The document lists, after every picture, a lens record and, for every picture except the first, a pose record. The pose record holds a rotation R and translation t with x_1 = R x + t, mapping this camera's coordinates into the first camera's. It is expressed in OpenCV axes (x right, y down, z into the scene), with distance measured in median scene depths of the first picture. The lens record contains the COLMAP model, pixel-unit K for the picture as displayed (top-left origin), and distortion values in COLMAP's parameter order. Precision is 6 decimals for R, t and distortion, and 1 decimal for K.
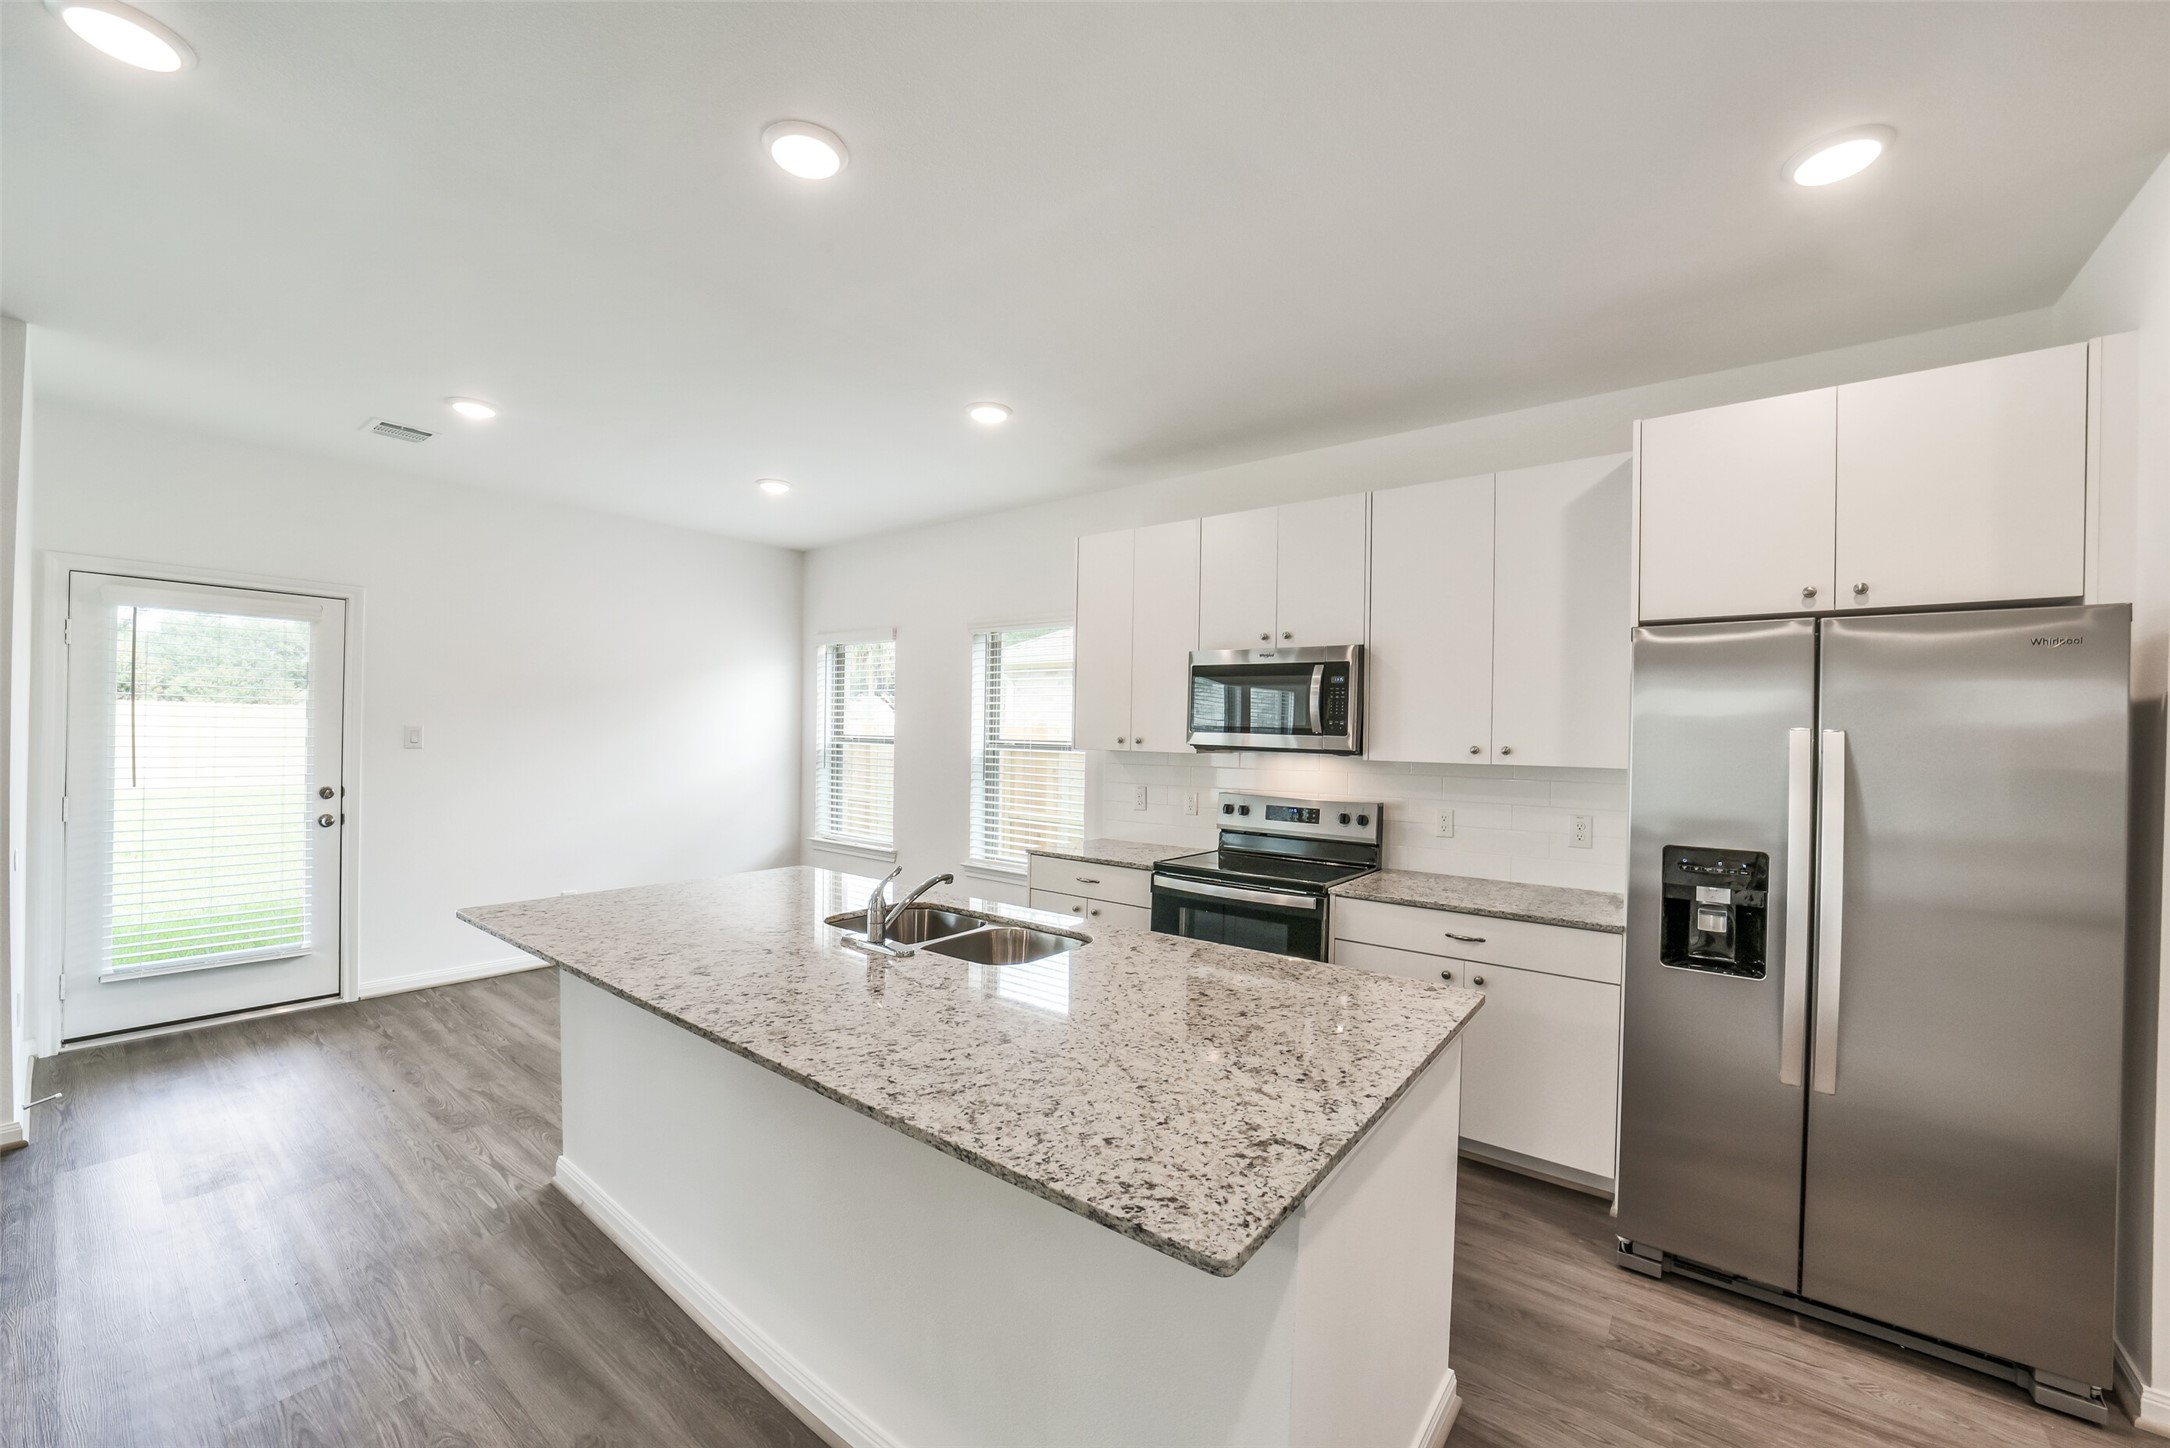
lens RADIAL K [[848.6, 0, 1098.8], [0, 848.6, 733.0], [0, 0, 1]] dist [-0.030392, 0.007325]
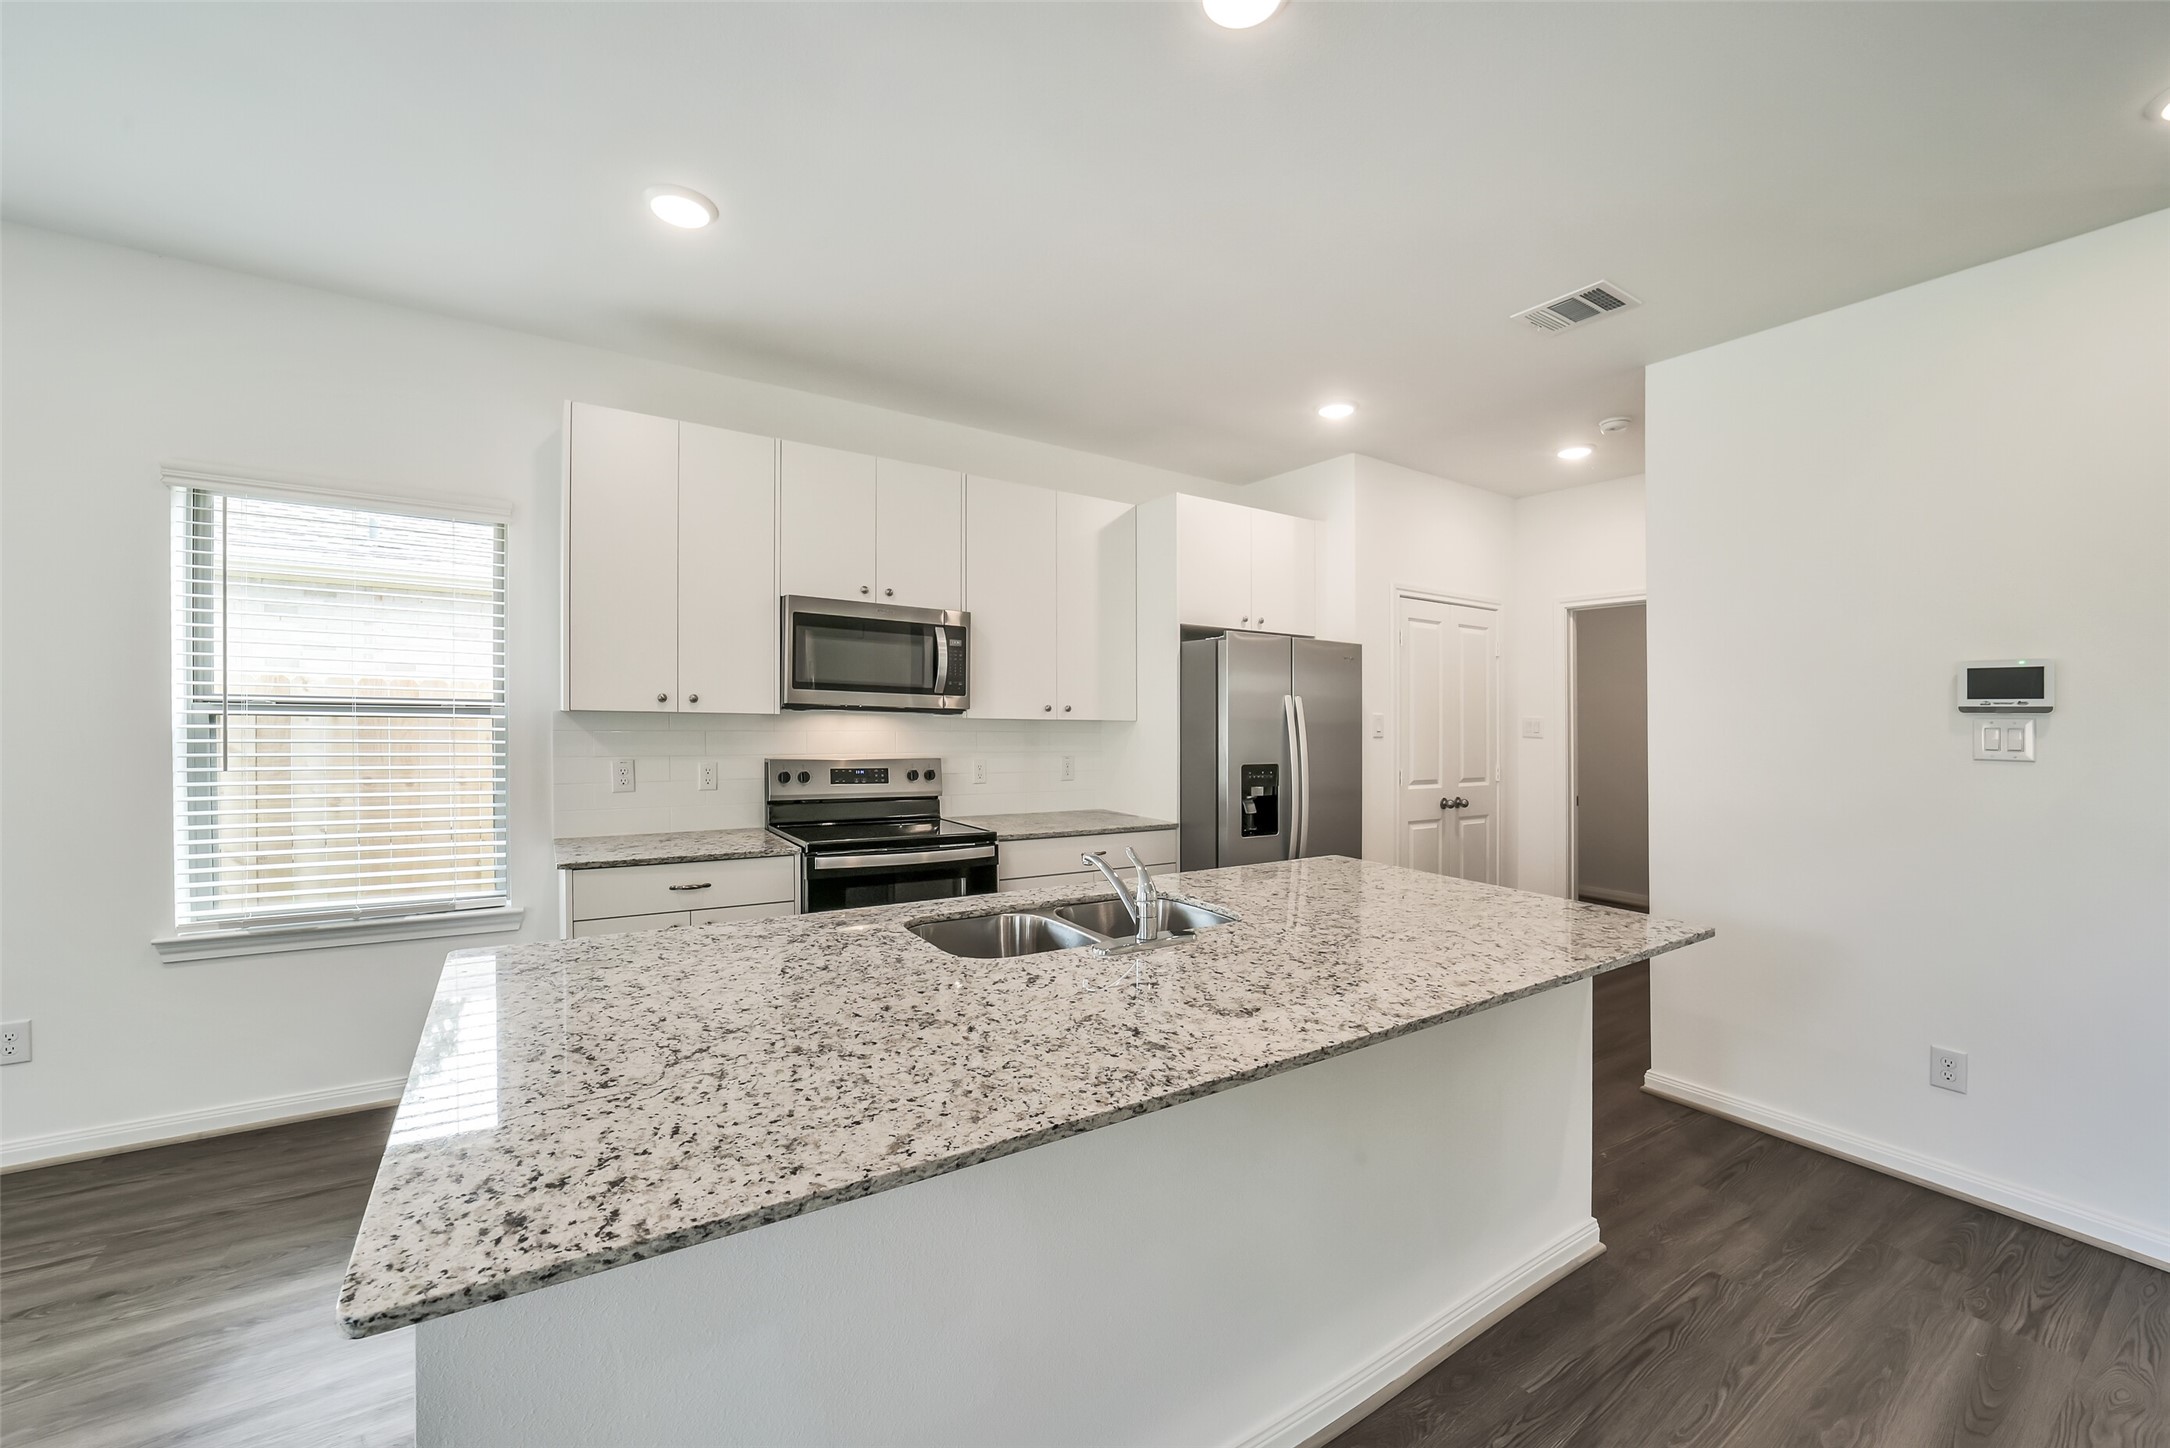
lens RADIAL K [[848.6, 0, 1076.0], [0, 848.6, 724.3], [0, 0, 1]] dist [-0.030392, 0.007325]
pose [[0.327477, -0.018592, 0.944676, -0.599439], [-0.011737, 0.999649, 0.023742, 0.010604], [-0.944786, -0.018862, 0.327144, 0.449475]]
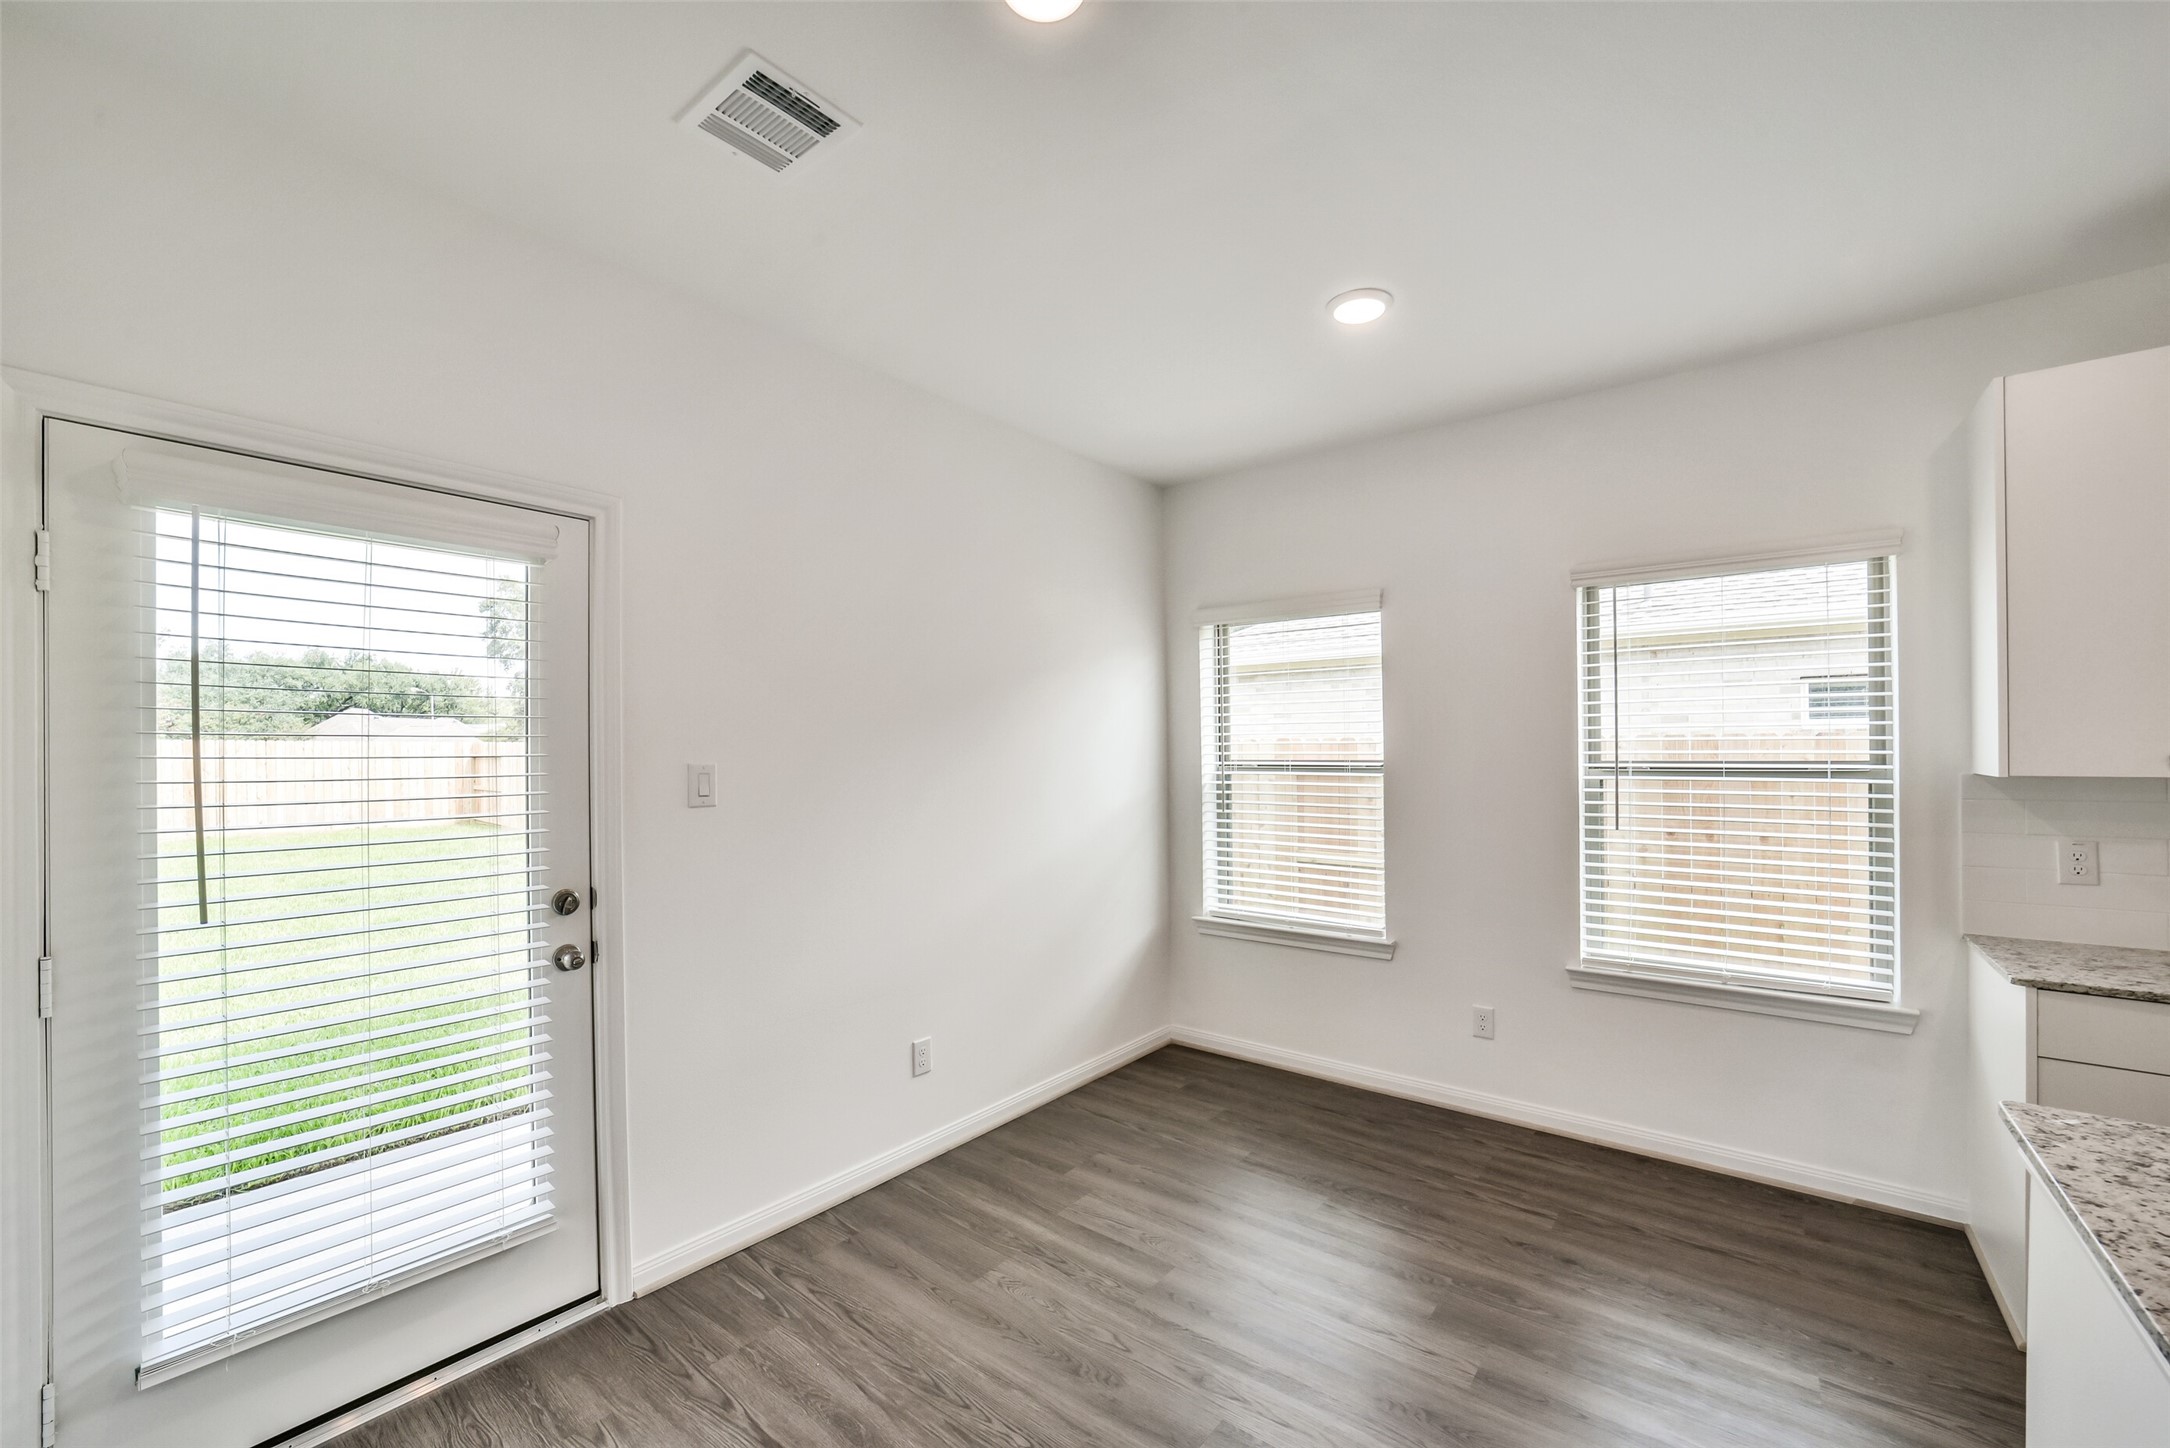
lens RADIAL K [[848.6, 0, 1093.1], [0, 848.6, 752.5], [0, 0, 1]] dist [-0.030392, 0.007325]
pose [[0.999661, -0.025398, -0.005749, -0.670550], [0.025413, 0.999674, 0.002566, -0.013535], [0.005682, -0.002712, 0.999980, 0.547109]]
